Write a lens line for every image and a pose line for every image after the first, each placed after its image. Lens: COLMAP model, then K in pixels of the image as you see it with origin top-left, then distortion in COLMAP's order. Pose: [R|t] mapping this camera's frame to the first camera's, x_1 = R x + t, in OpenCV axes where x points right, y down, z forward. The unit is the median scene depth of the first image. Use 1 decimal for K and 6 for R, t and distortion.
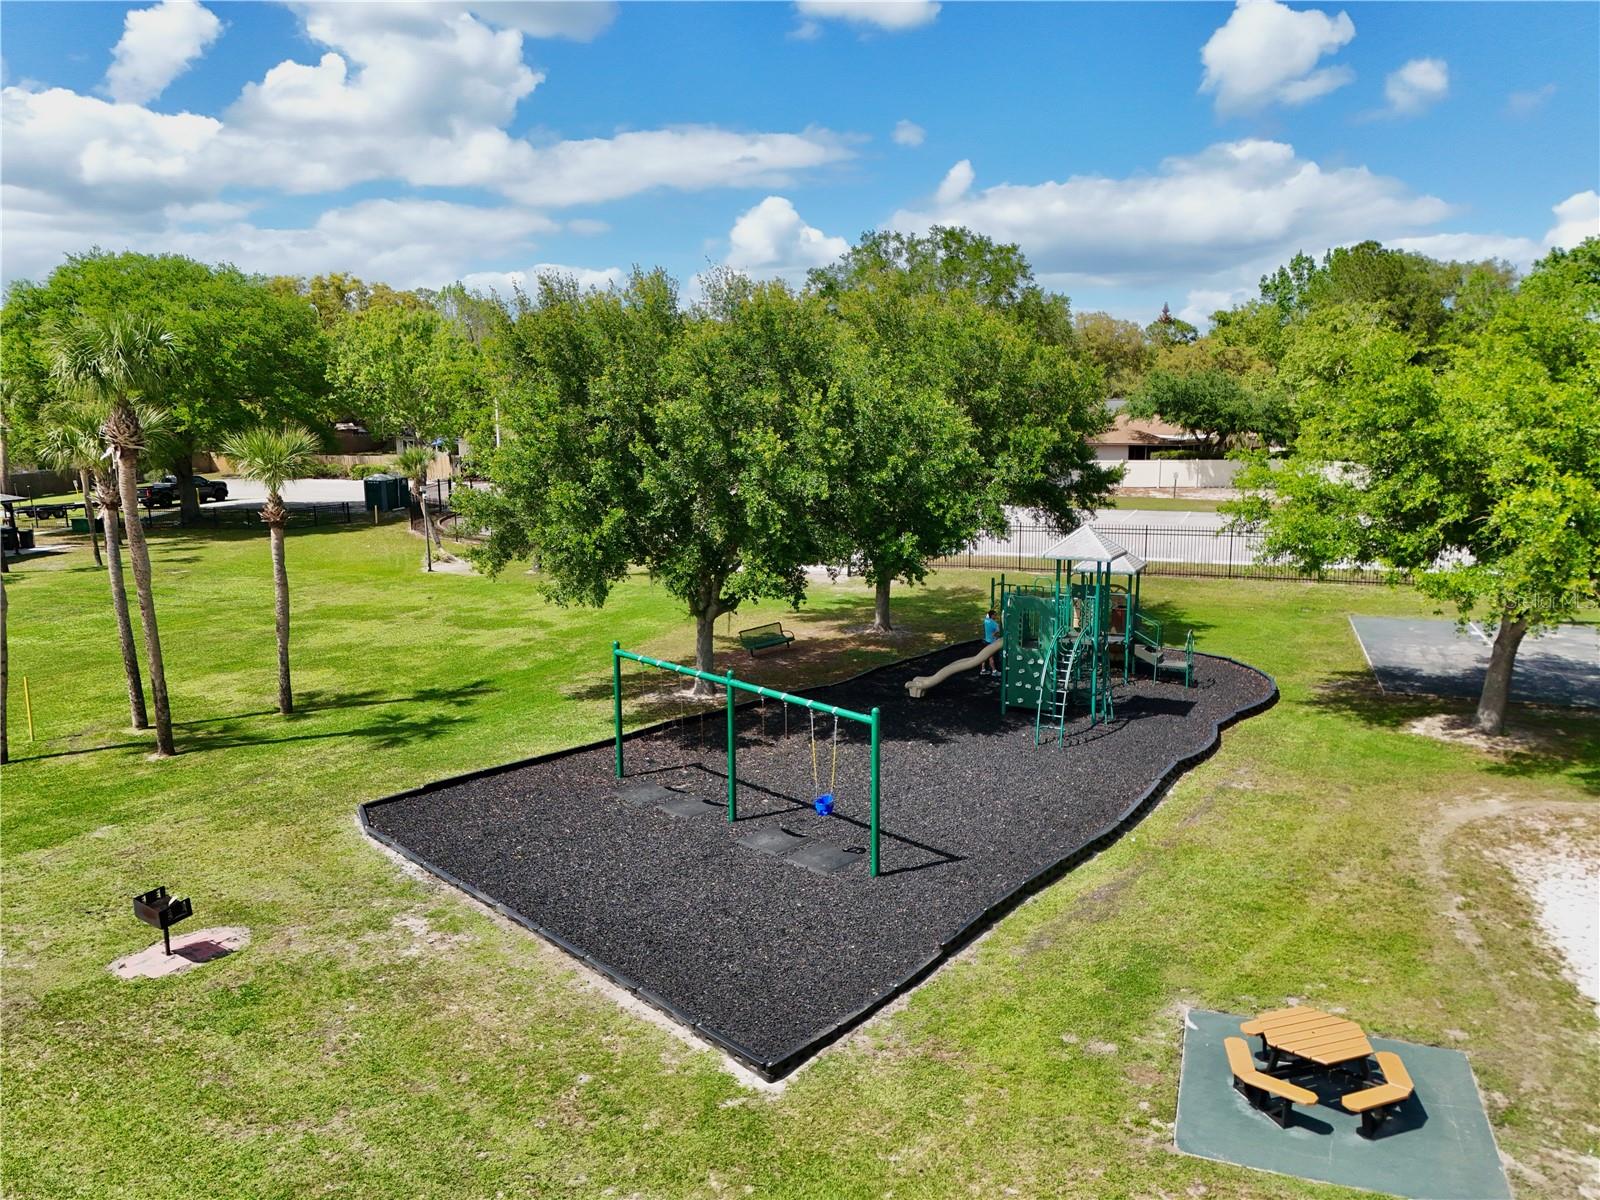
lens RADIAL K [[1196.5, 0, 800.0], [0, 1196.5, 600.0], [0, 0, 1]] dist [-0.001494, -0.001328]
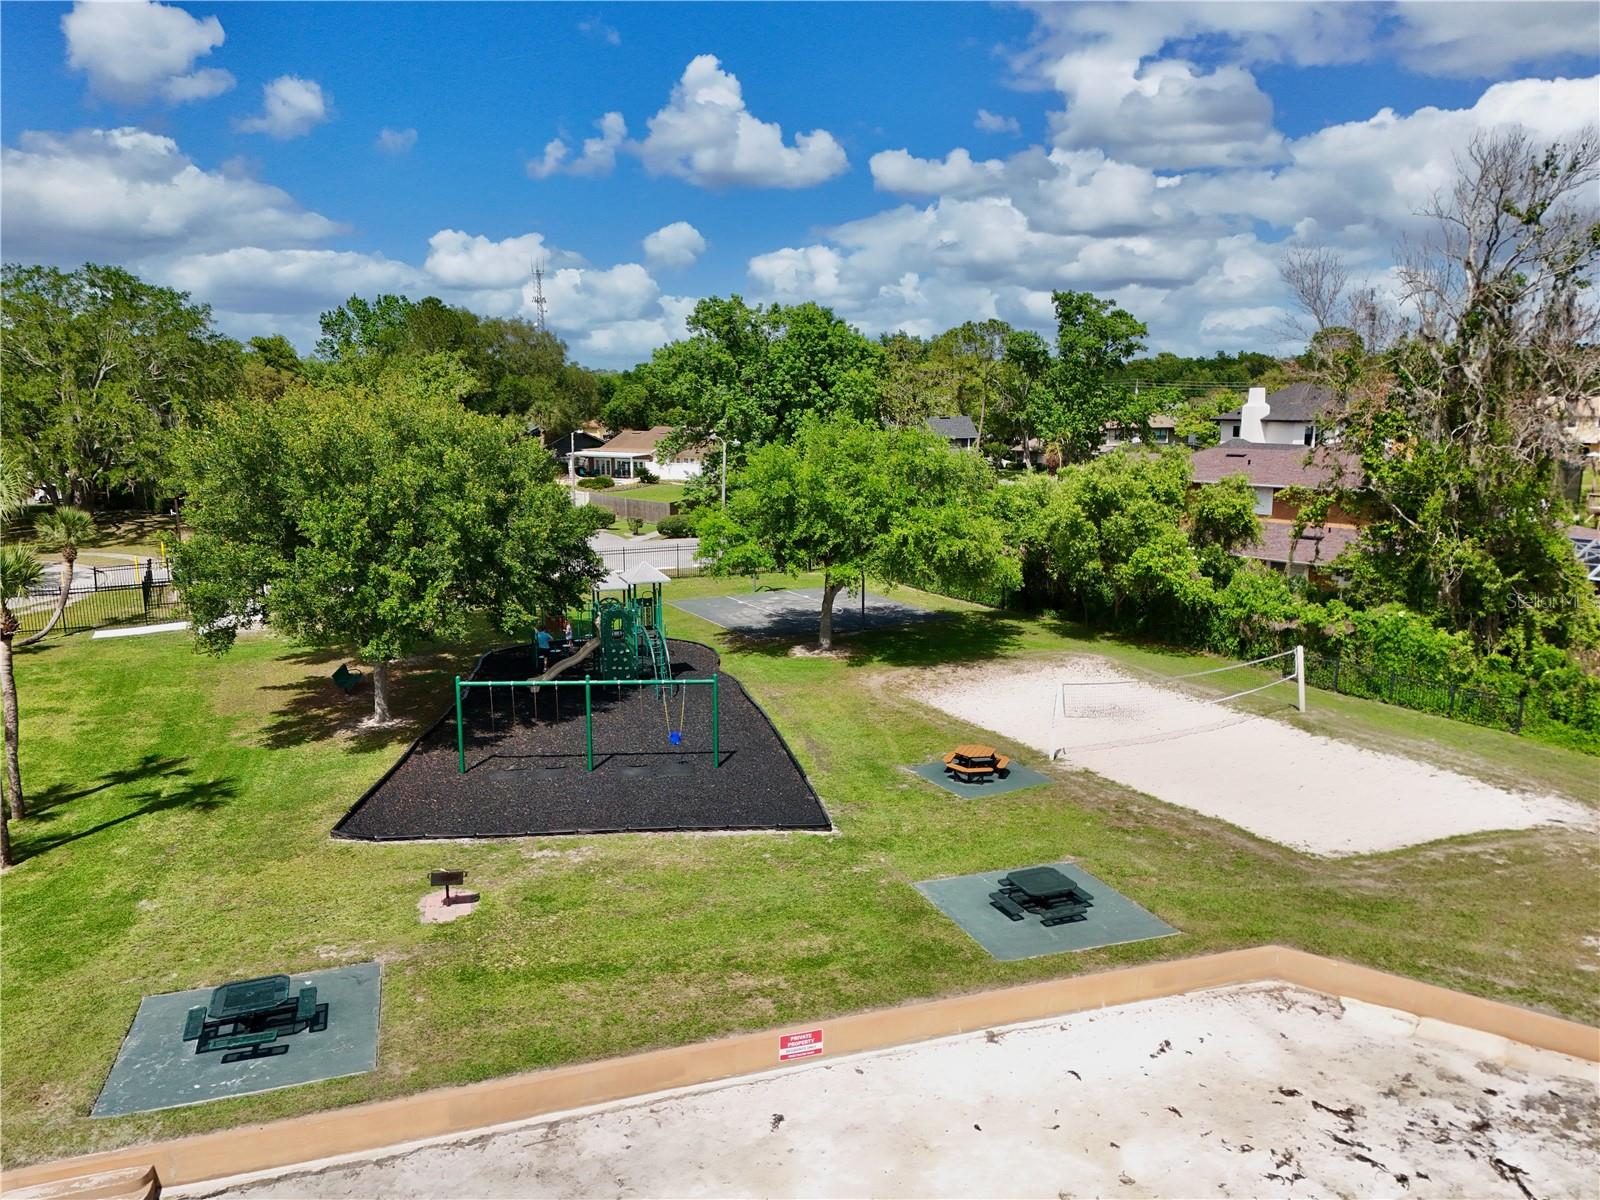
lens RADIAL K [[1161.0, 0, 800.0], [0, 1161.0, 600.0], [0, 0, 1]] dist [0.031368, -0.000194]
pose [[0.660818, -0.121200, 0.740696, -0.215393], [0.120011, 0.991241, 0.055127, -0.019939], [-0.740890, 0.052463, 0.669575, -0.056202]]
